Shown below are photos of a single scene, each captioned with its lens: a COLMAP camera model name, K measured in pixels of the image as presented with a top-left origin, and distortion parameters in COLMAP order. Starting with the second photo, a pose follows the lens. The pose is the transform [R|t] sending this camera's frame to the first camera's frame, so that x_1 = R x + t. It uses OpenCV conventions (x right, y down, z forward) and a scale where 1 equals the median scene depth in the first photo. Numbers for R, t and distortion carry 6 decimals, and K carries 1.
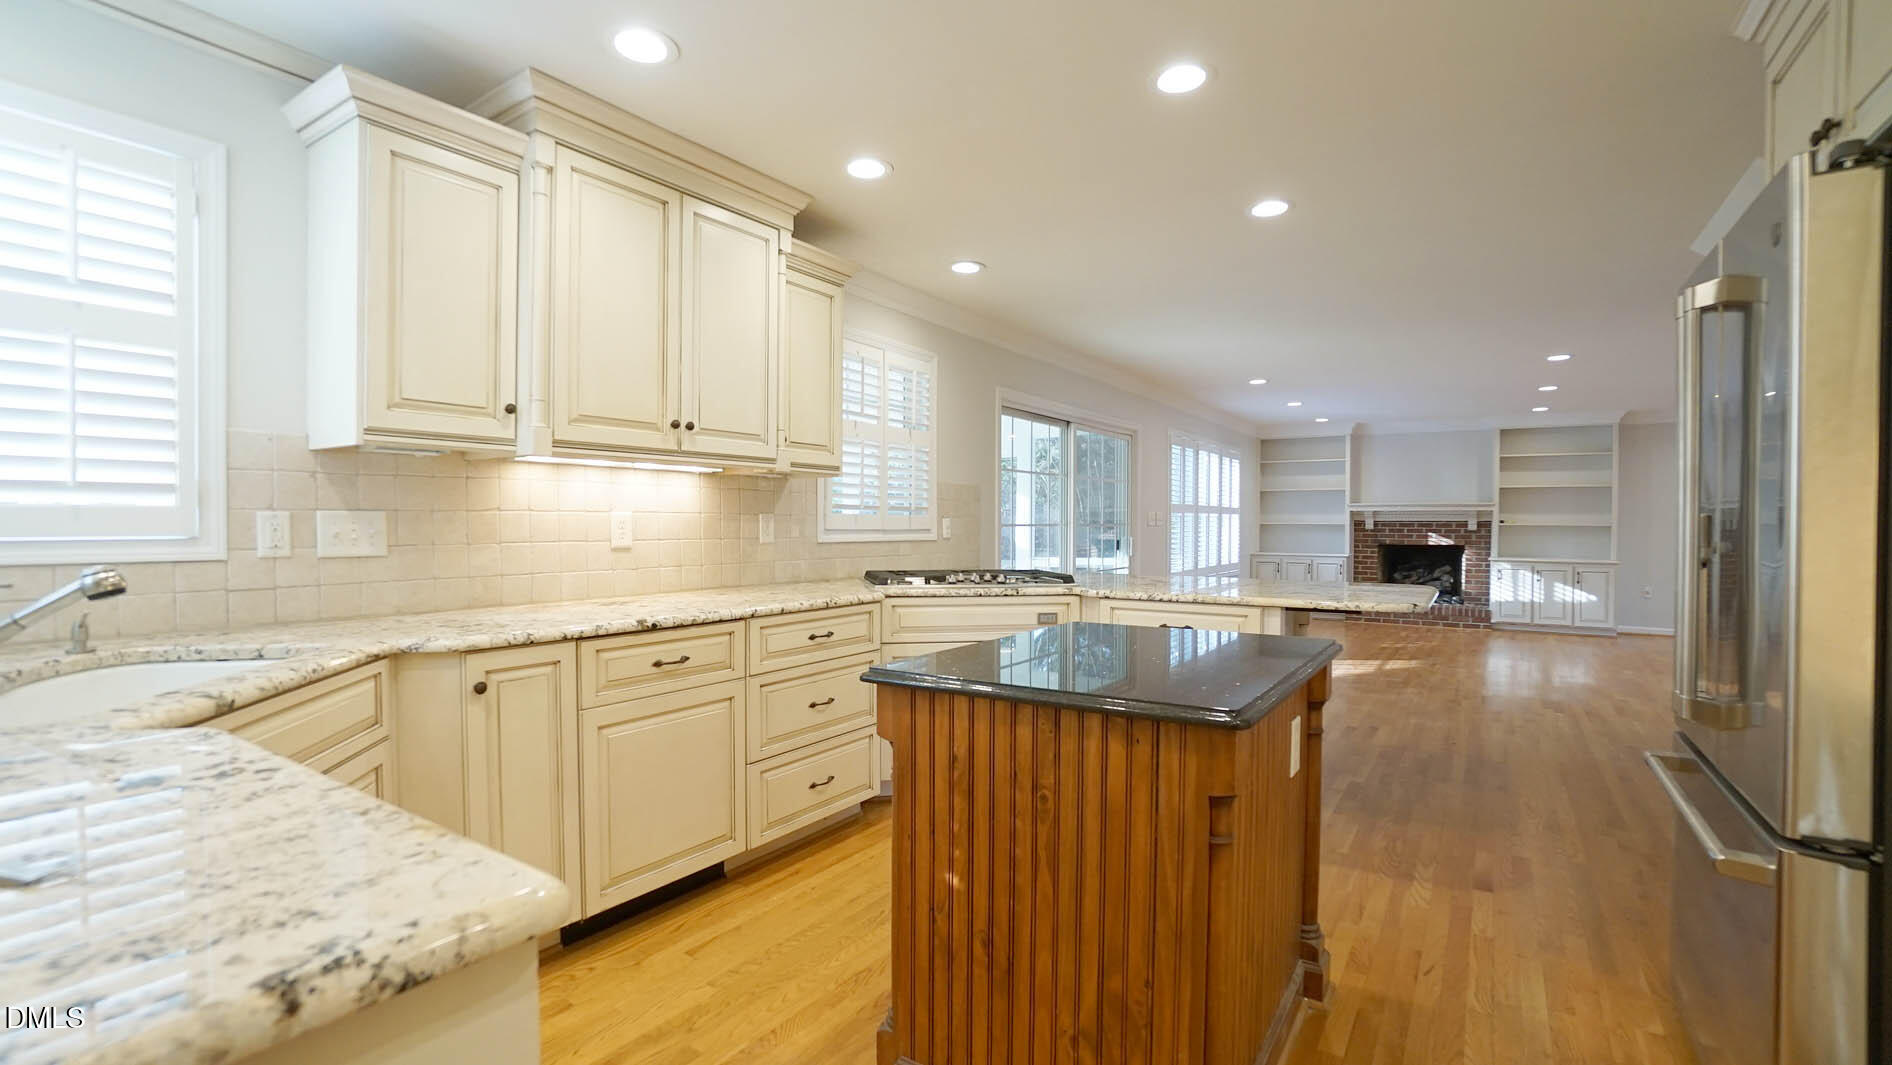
lens RADIAL K [[834.3, 0, 947.5], [0, 834.3, 532.0], [0, 0, 1]] dist [-0.065108, 0.024181]
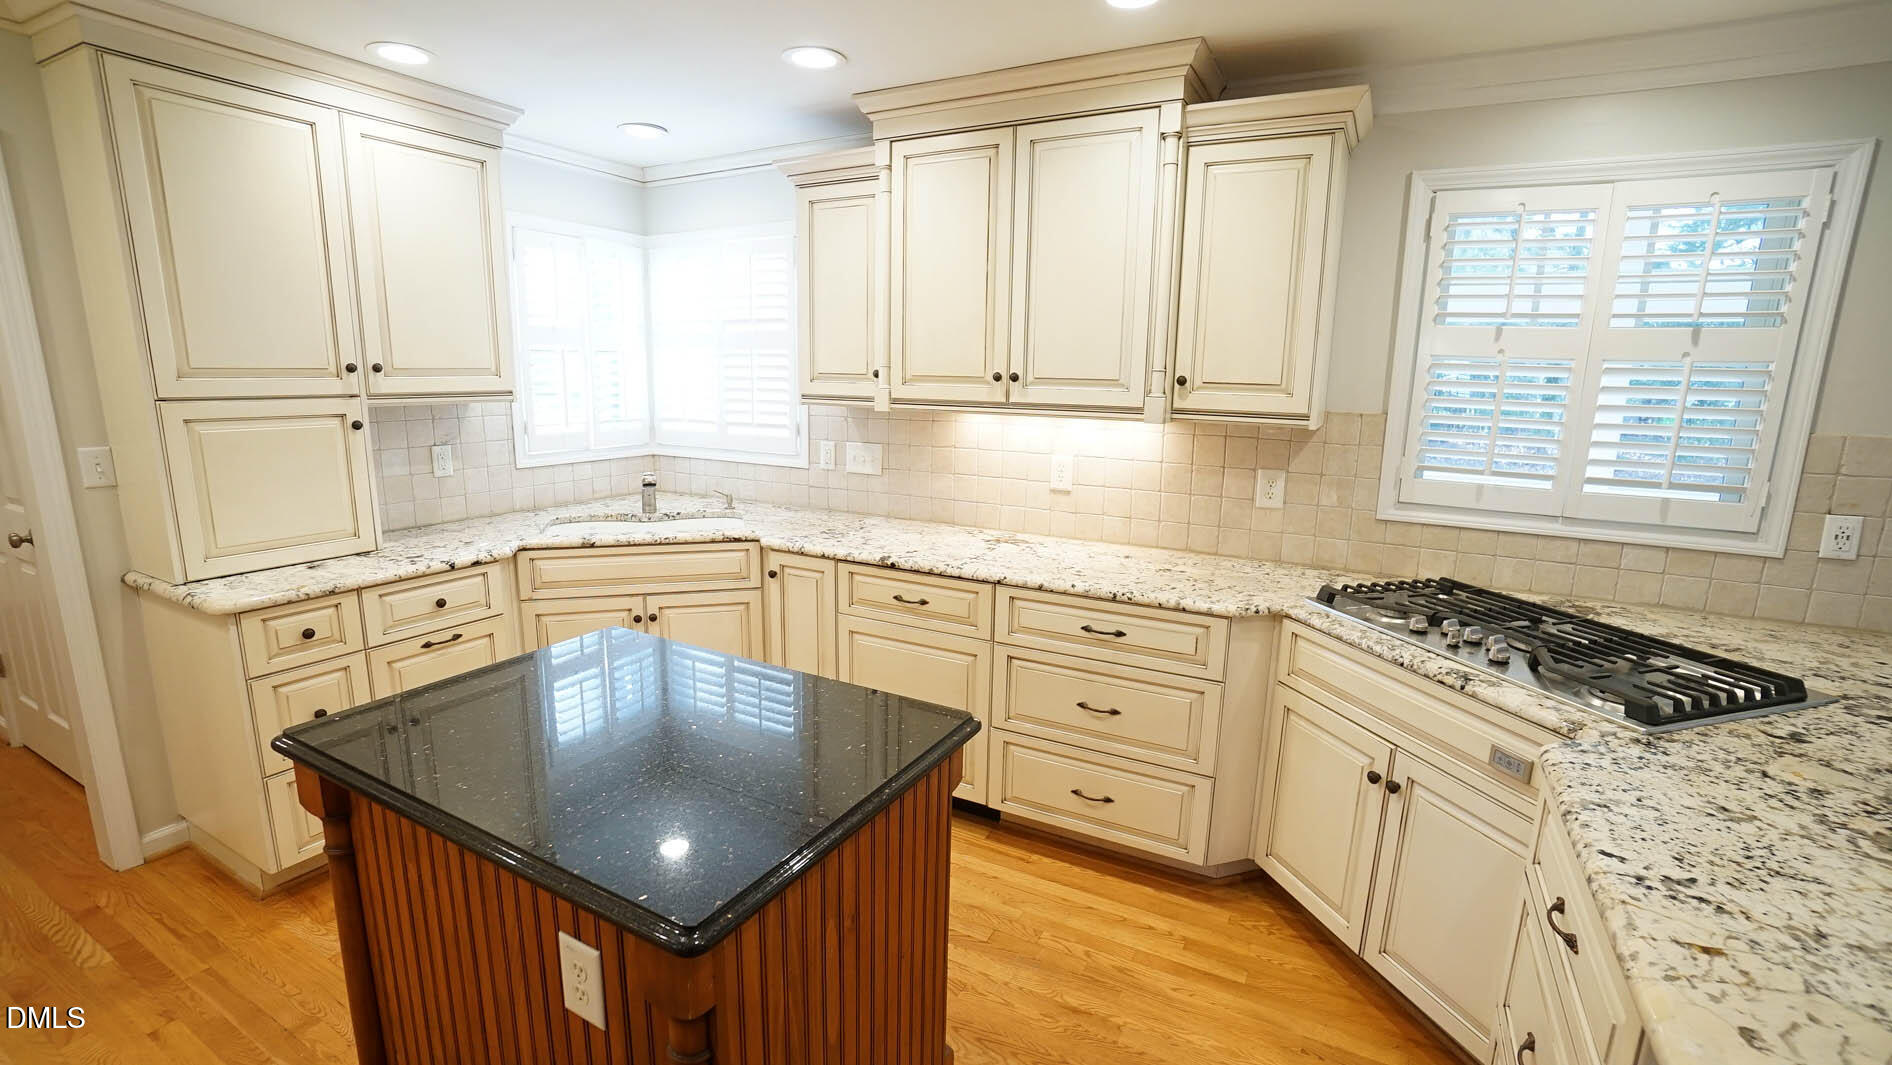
lens RADIAL K [[834.3, 0, 947.5], [0, 834.3, 532.0], [0, 0, 1]] dist [-0.065108, 0.024181]
pose [[0.086643, 0.189188, -0.978111, 0.674837], [-0.031467, 0.981833, 0.187121, -0.130672], [0.995742, 0.014566, 0.091022, 0.842134]]
